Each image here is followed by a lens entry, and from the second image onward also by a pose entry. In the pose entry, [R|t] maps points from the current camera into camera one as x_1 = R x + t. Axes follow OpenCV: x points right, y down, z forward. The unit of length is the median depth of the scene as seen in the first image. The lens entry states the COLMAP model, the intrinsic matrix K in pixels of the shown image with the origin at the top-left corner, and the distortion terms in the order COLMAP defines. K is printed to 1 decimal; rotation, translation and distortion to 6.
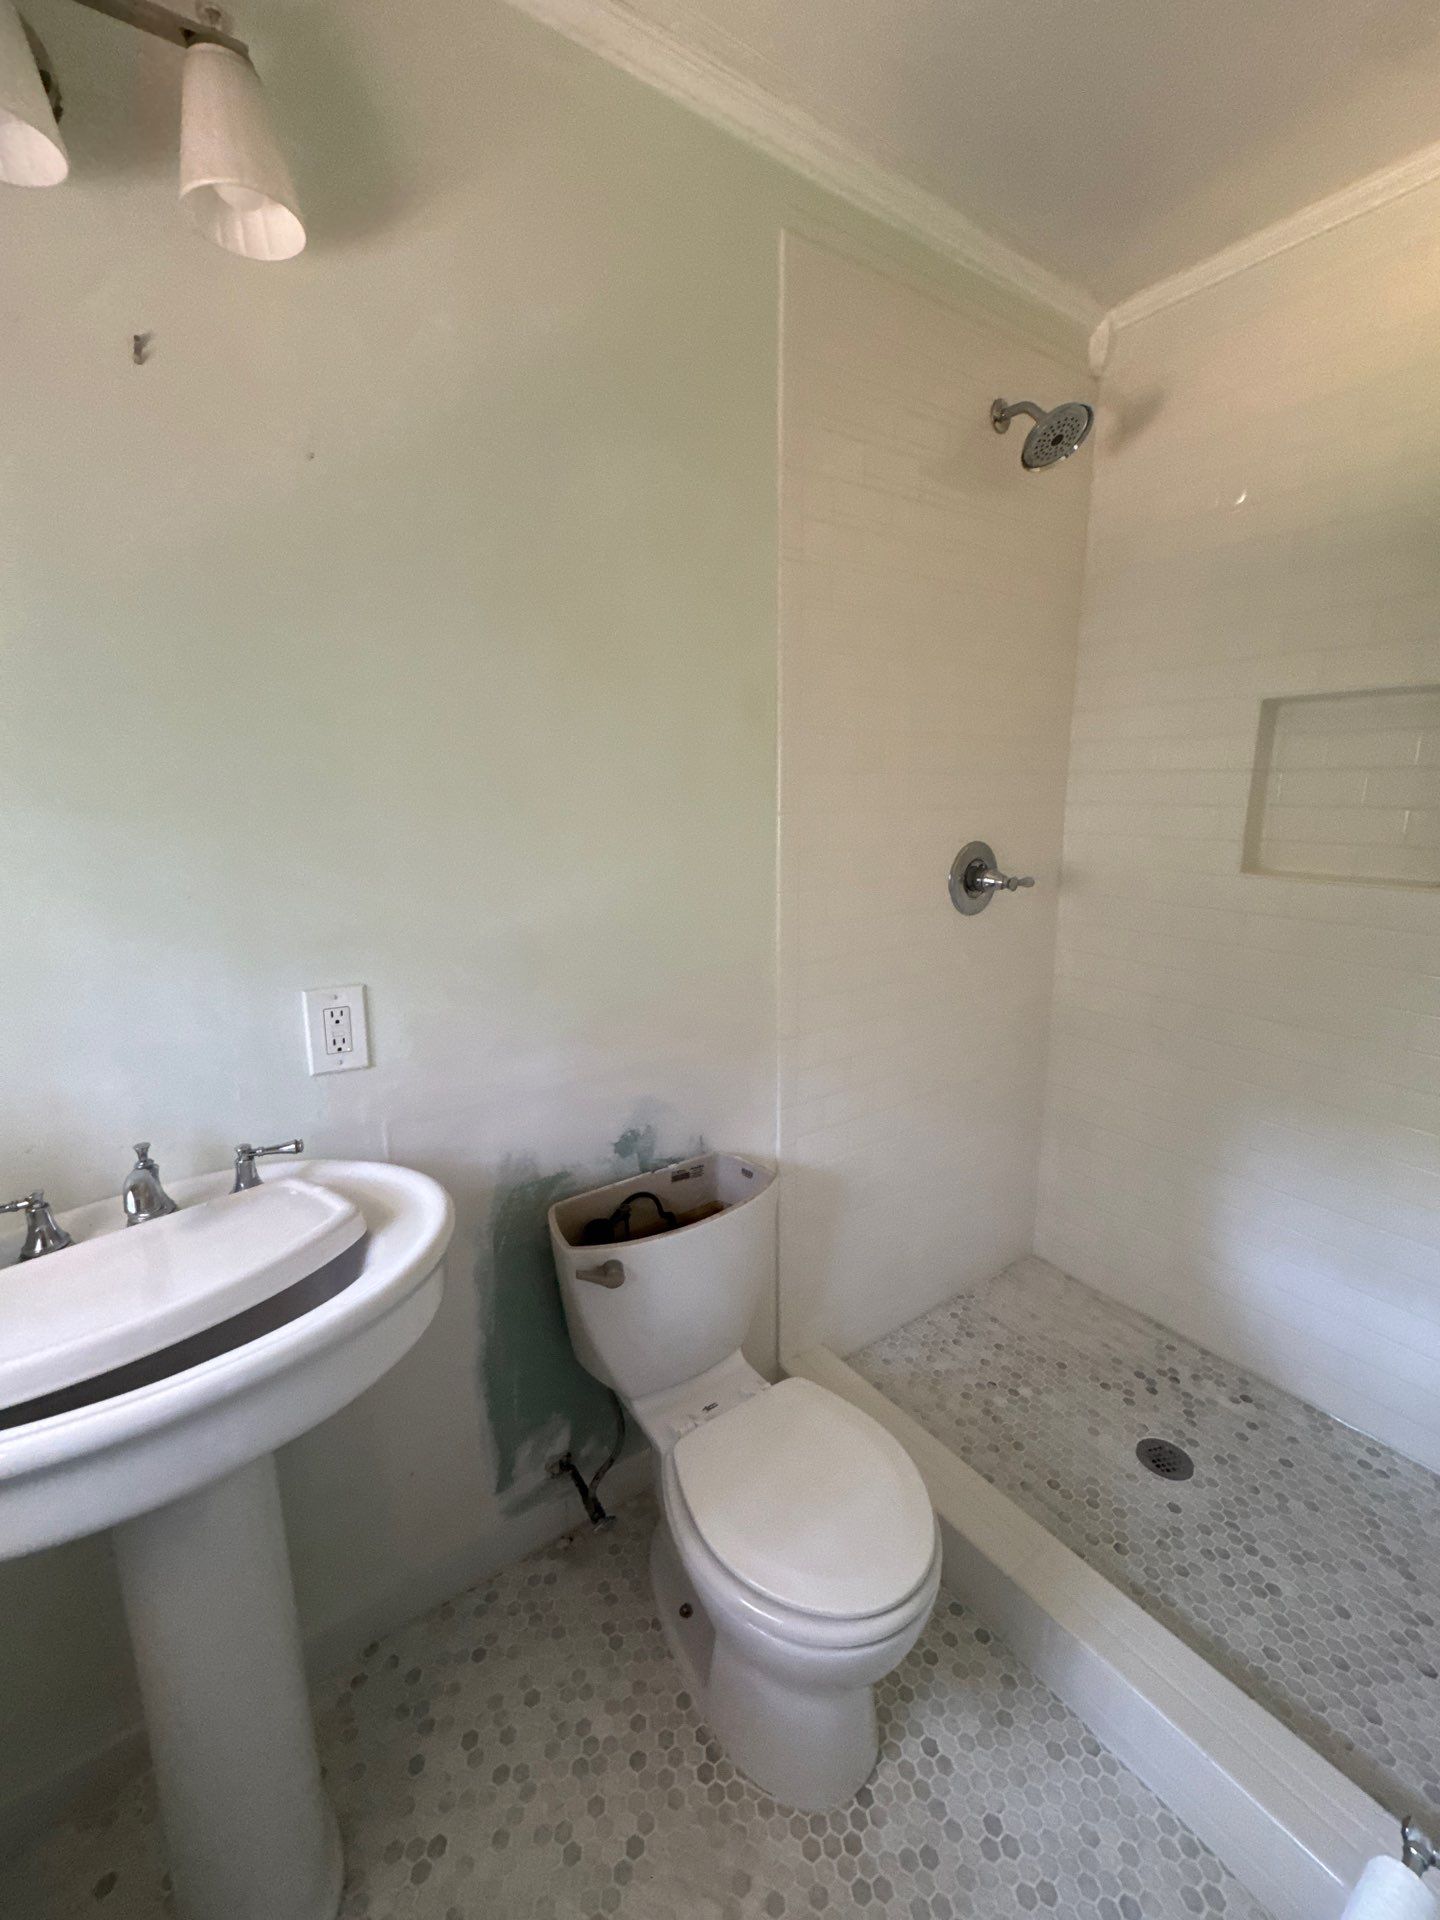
lens RADIAL K [[783.3, 0, 717.0], [0, 783.3, 963.1], [0, 0, 1]] dist [0.000846, 0.000540]
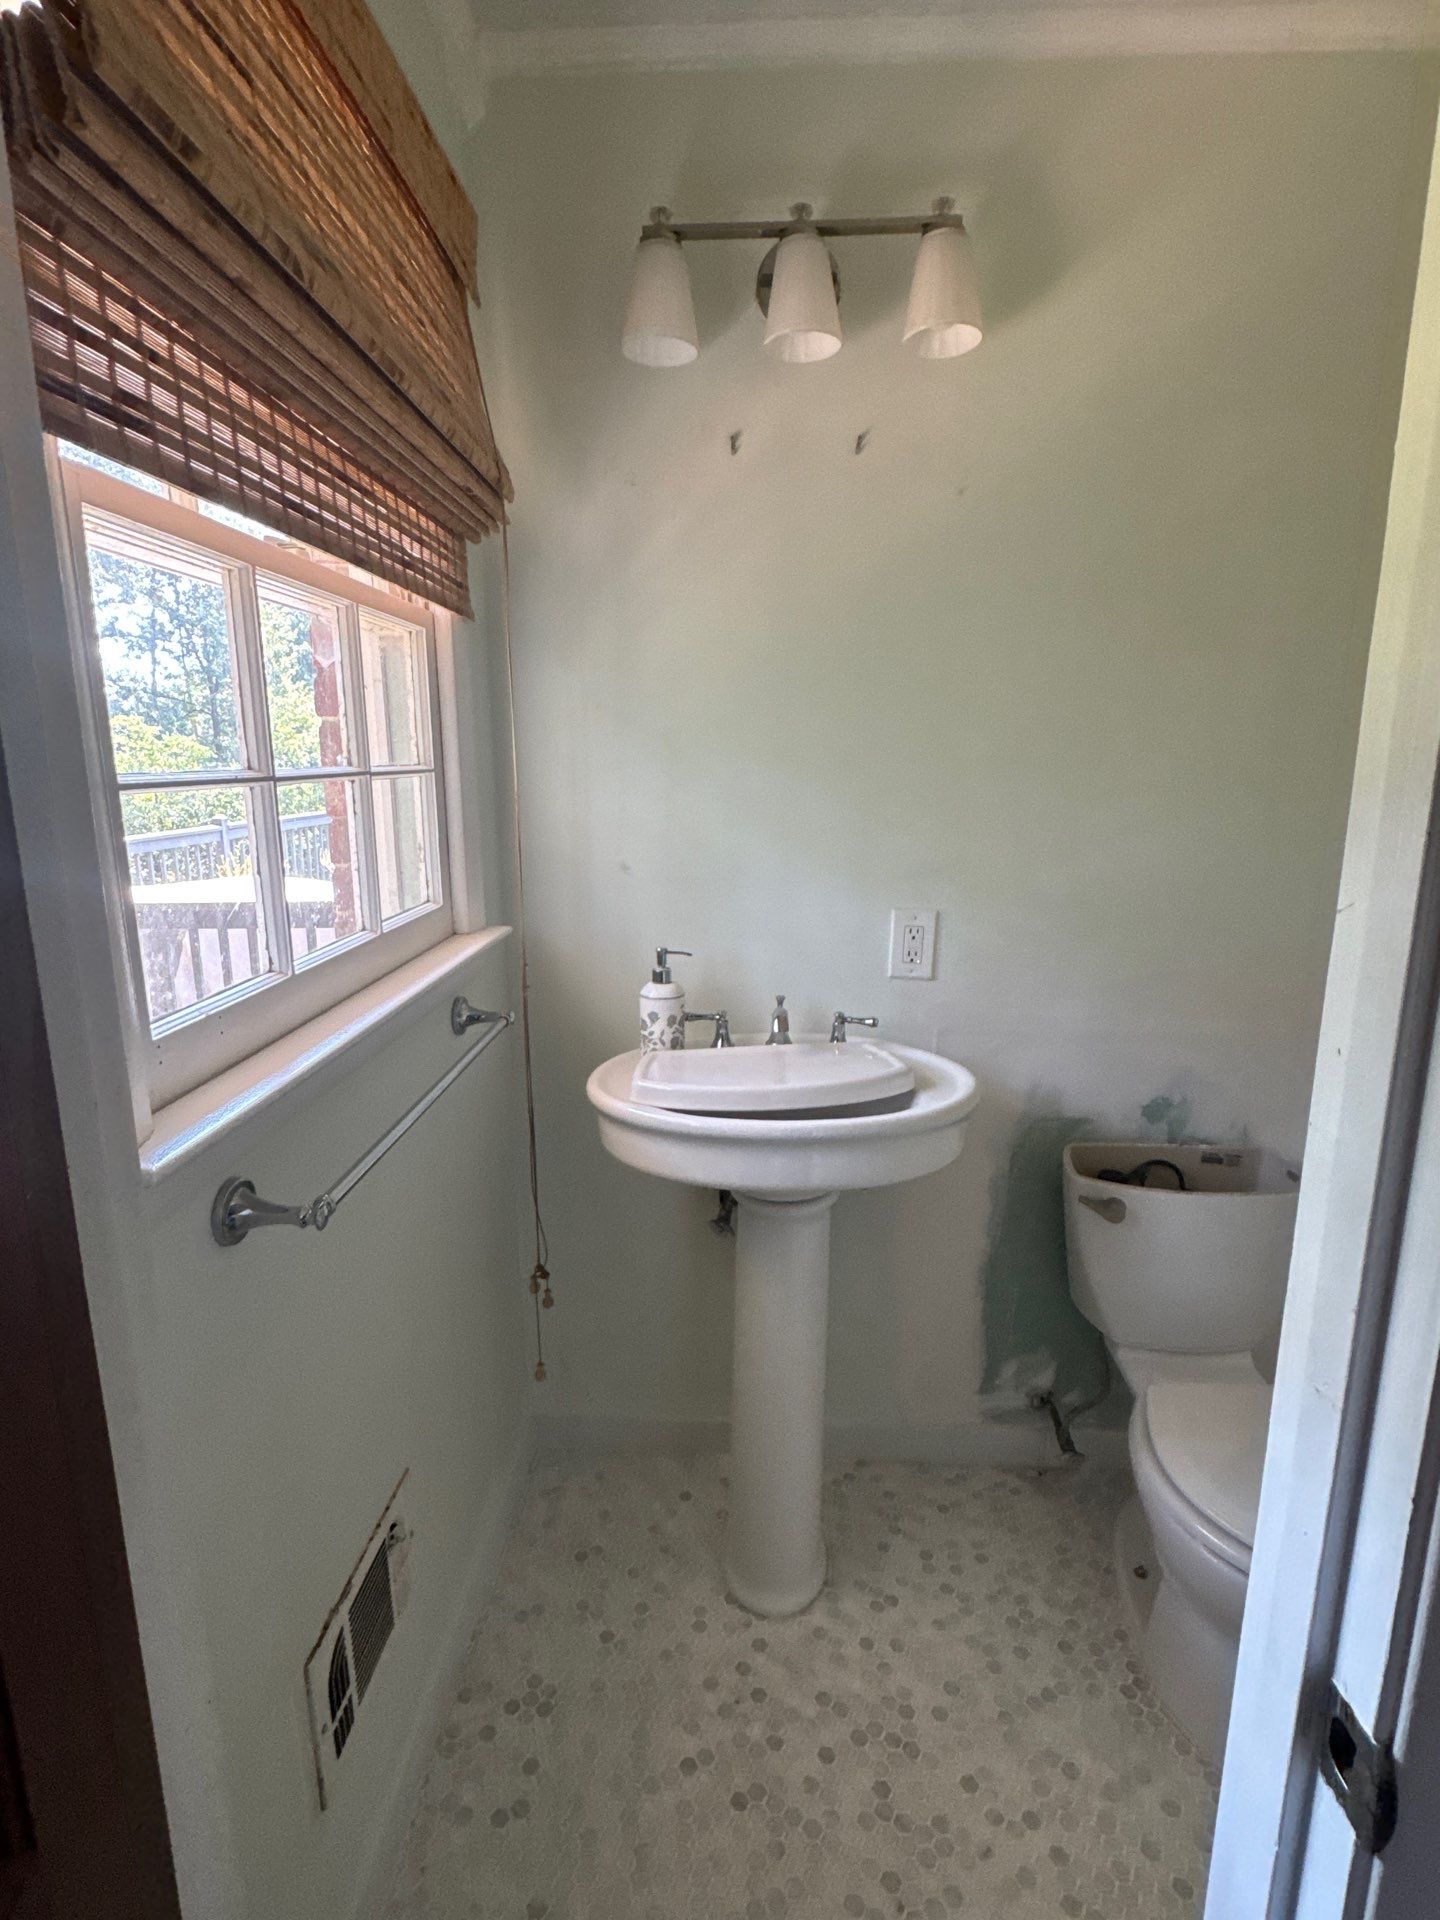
lens RADIAL K [[1001.8, 0, 718.5], [0, 1001.8, 961.0], [0, 0, 1]] dist [-0.013999, 0.000333]
pose [[0.802544, 0.132073, -0.581790, 0.182713], [-0.139602, 0.989687, 0.032098, 0.098039], [0.580030, 0.055459, 0.812705, -0.437165]]
